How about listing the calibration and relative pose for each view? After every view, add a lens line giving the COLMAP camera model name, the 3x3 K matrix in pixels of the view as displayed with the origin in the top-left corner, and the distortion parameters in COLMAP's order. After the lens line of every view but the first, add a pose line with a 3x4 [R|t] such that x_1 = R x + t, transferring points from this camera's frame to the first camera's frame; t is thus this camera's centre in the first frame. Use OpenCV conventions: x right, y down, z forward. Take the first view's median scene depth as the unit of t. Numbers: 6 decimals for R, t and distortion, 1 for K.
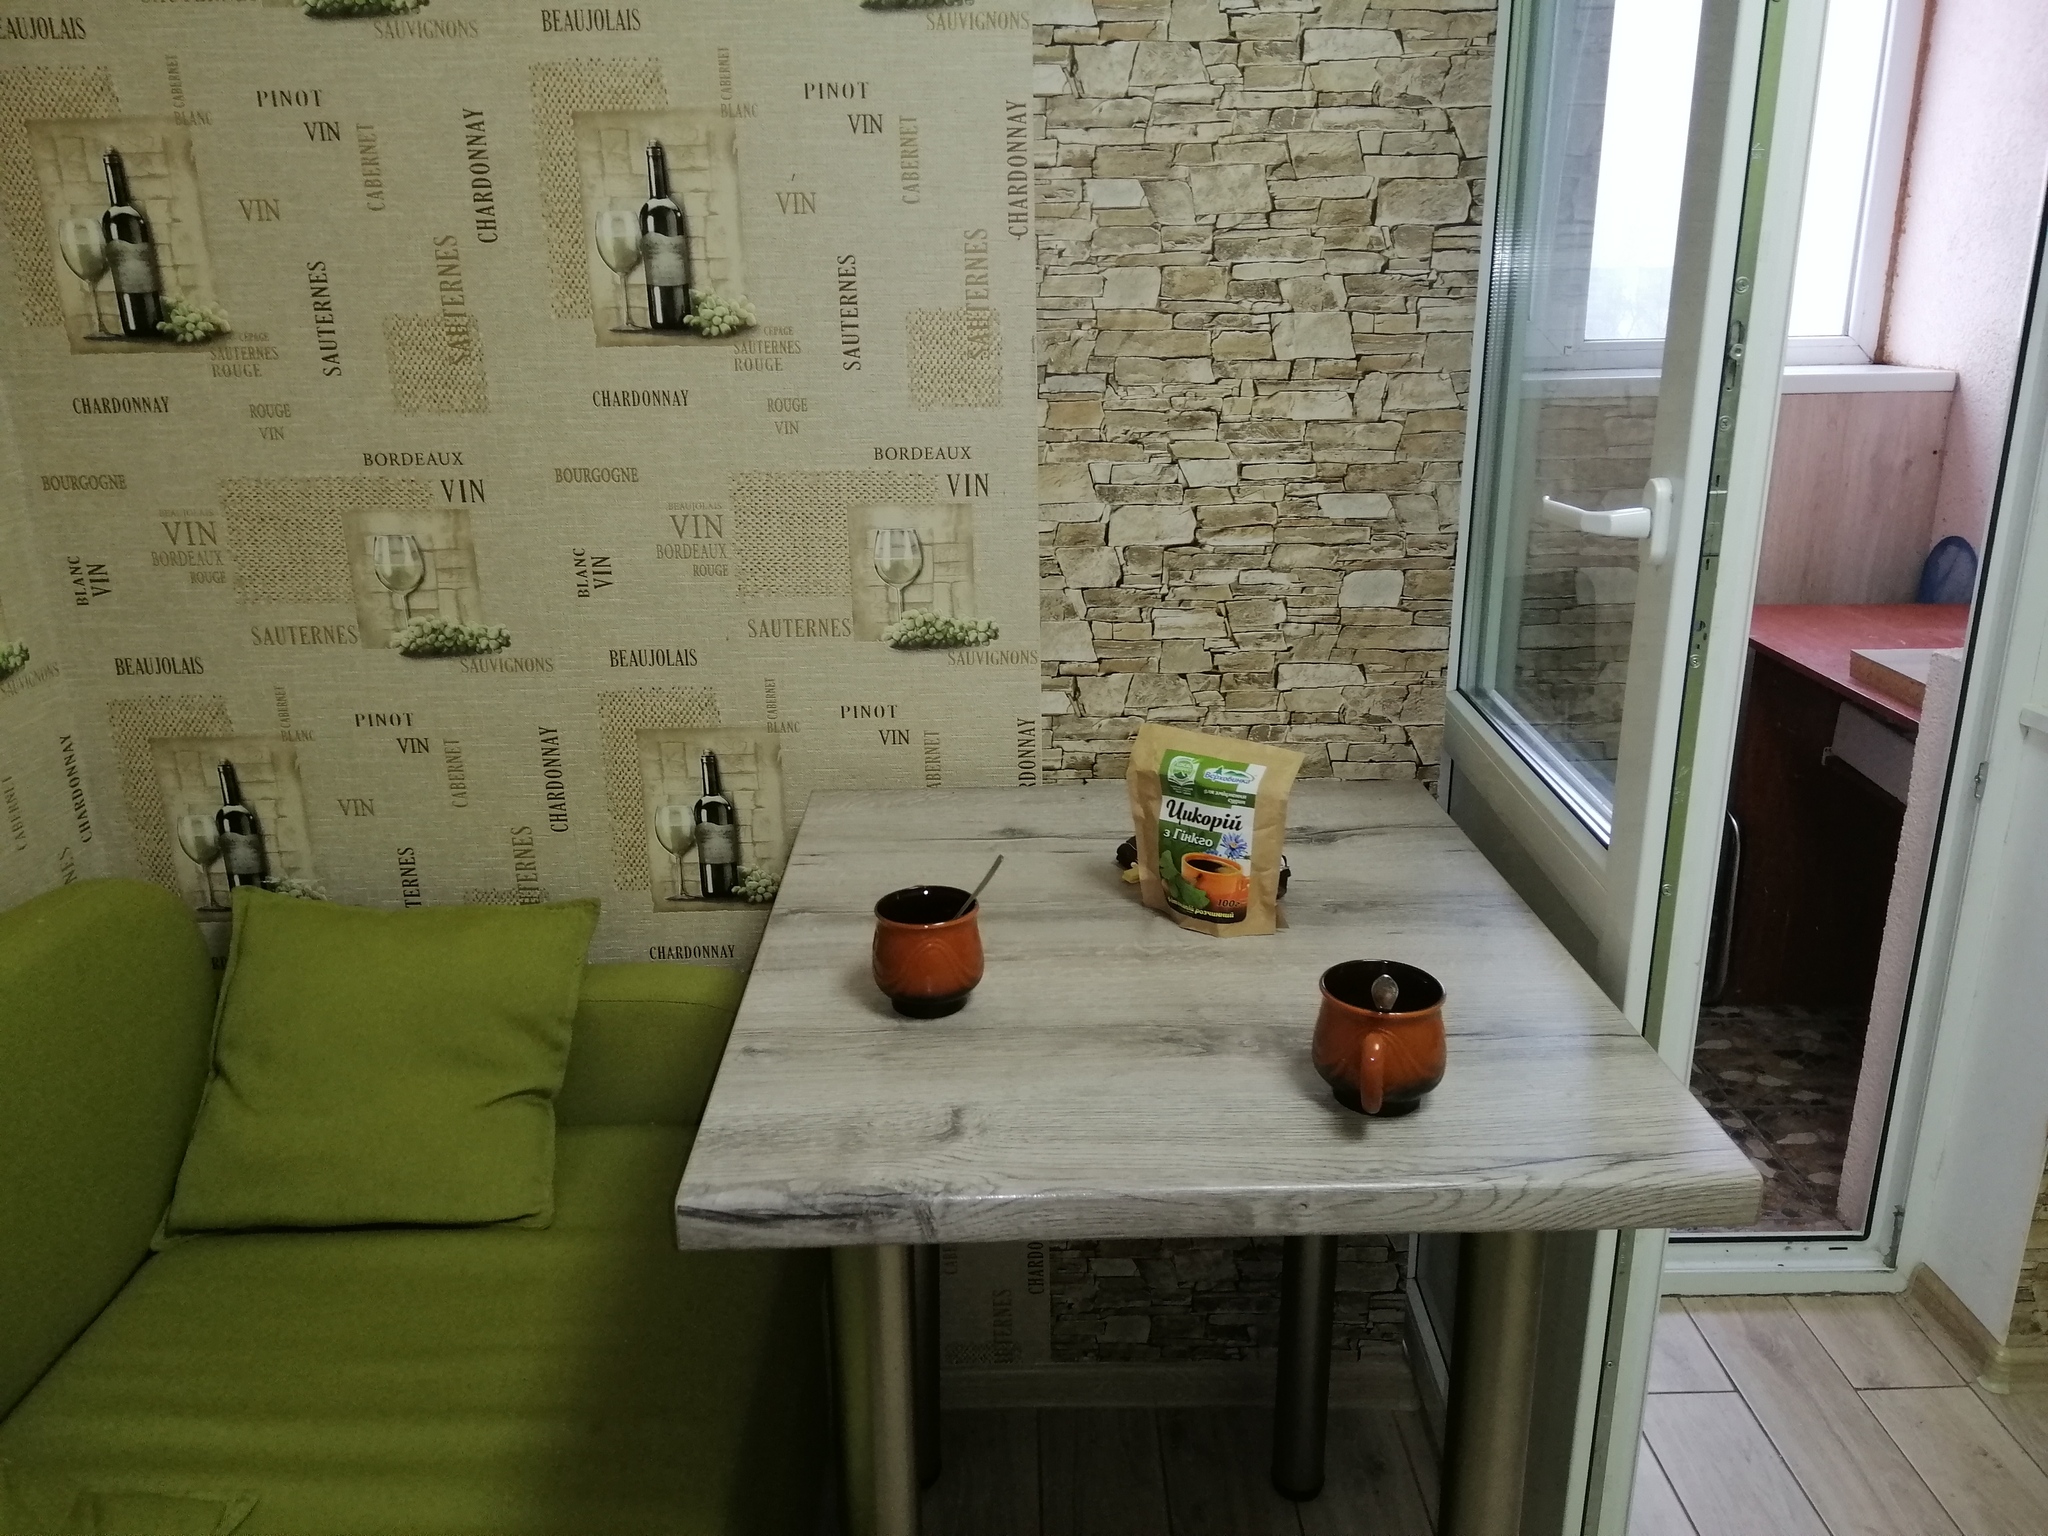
lens RADIAL K [[1575.7, 0, 1014.1], [0, 1575.7, 789.8], [0, 0, 1]] dist [0.081594, -0.113125]
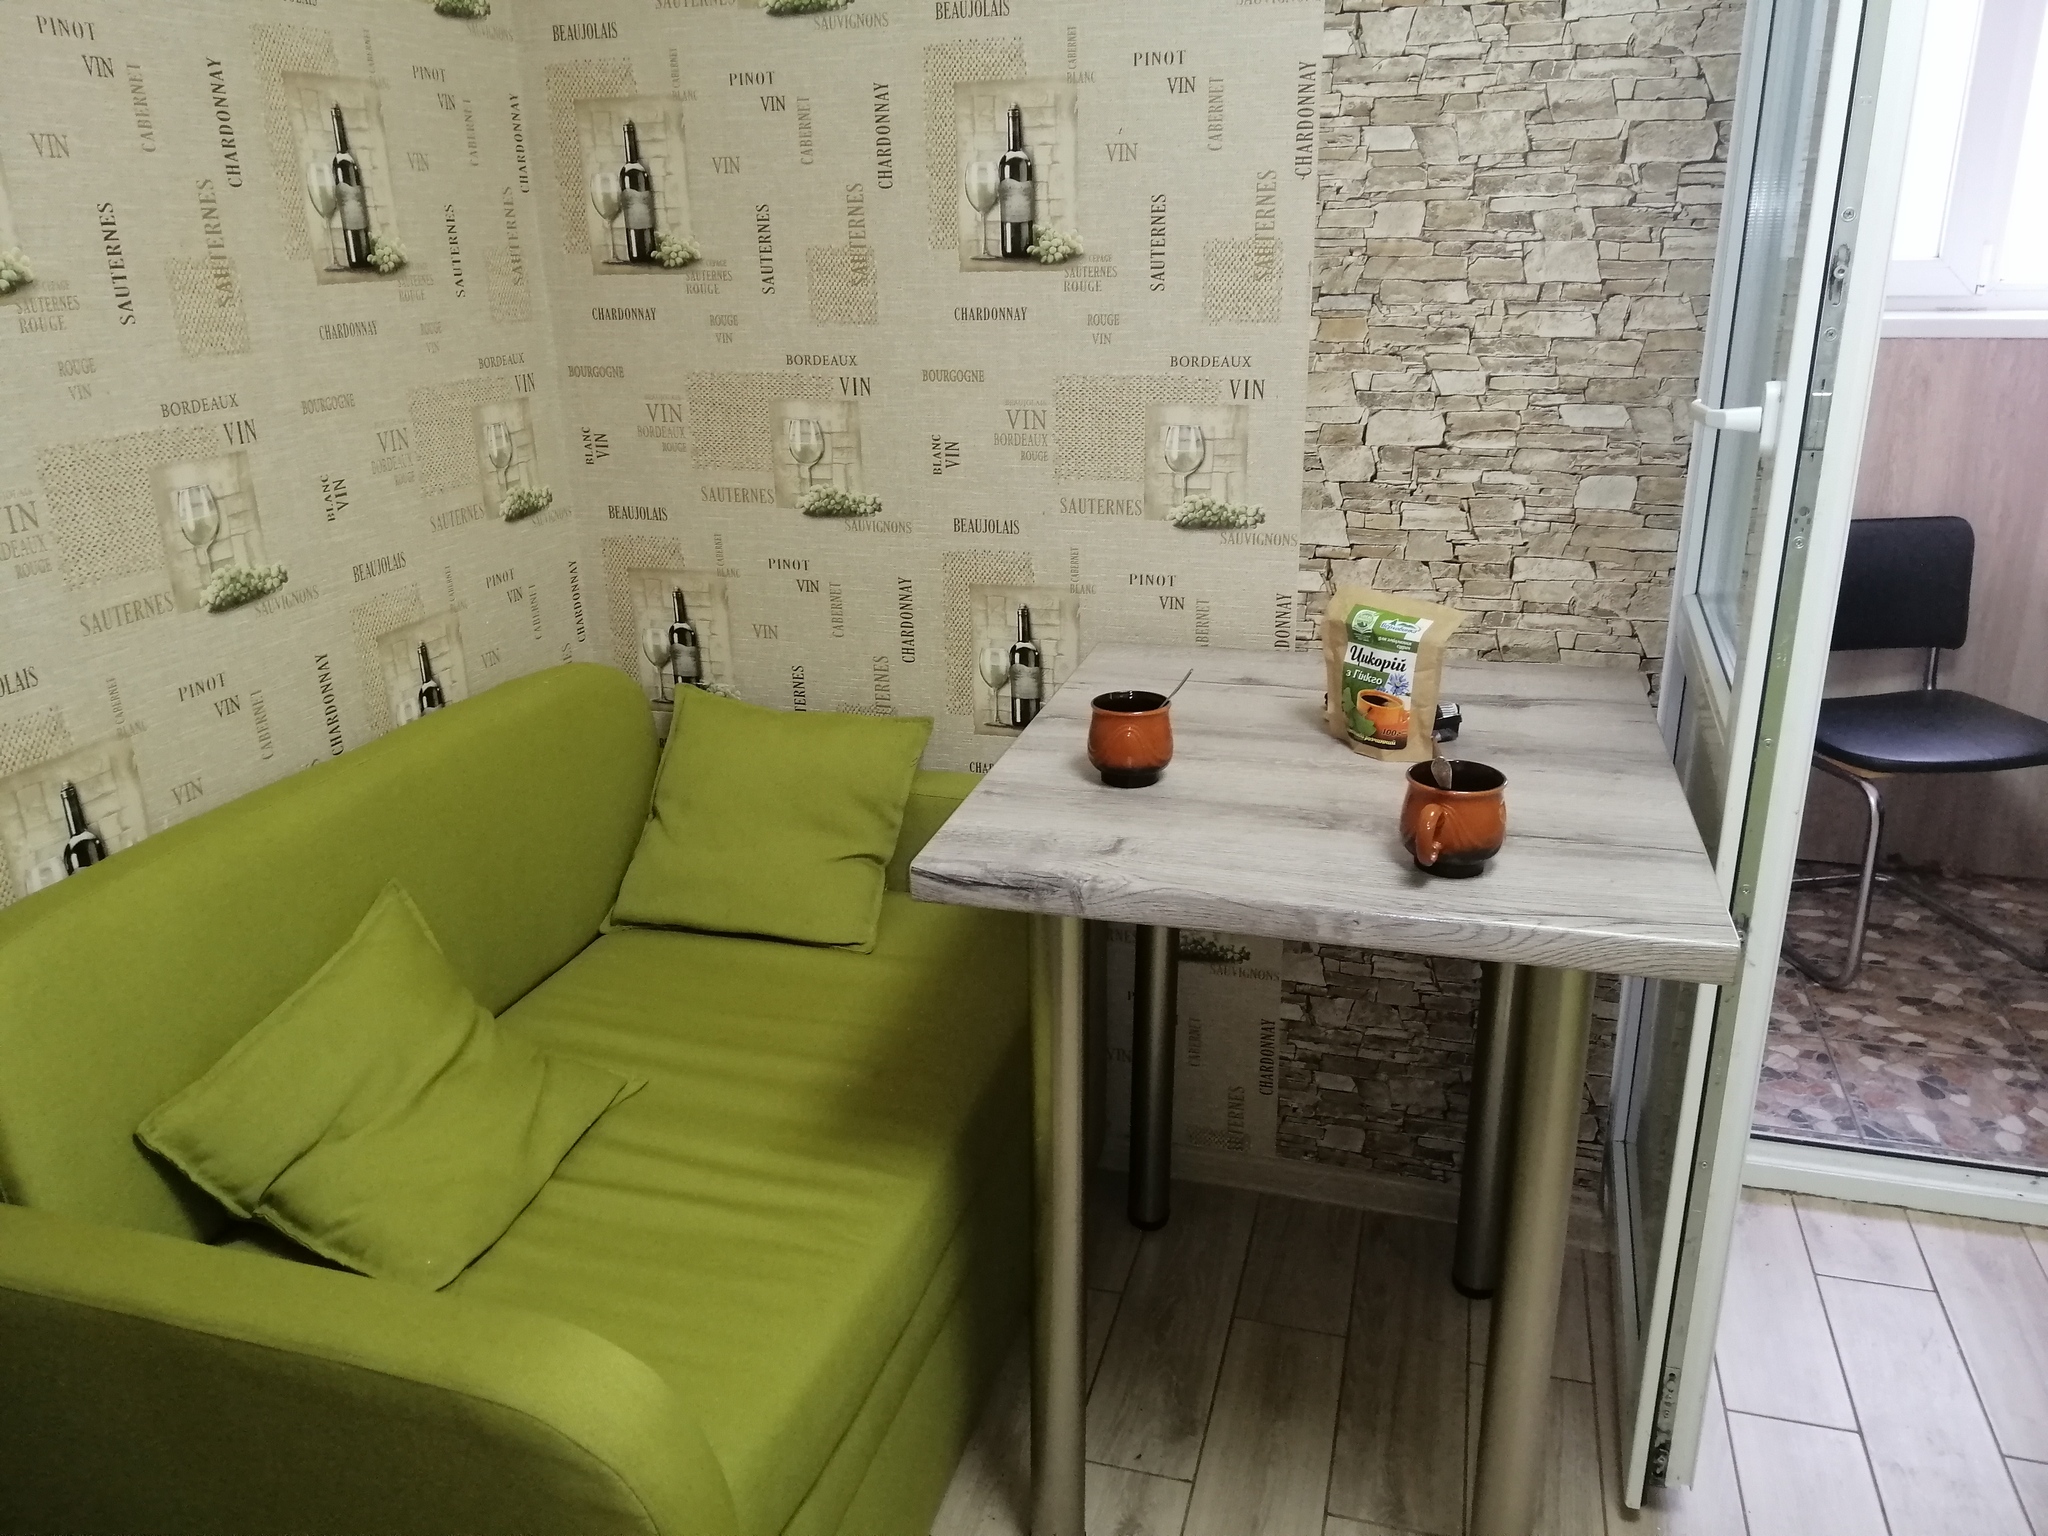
lens RADIAL K [[1575.7, 0, 990.9], [0, 1575.7, 815.5], [0, 0, 1]] dist [0.081594, -0.113125]
pose [[0.955902, 0.099933, -0.276160, 0.153434], [-0.086753, 0.994447, 0.059570, 0.074655], [0.280580, -0.032985, 0.959264, -0.220884]]
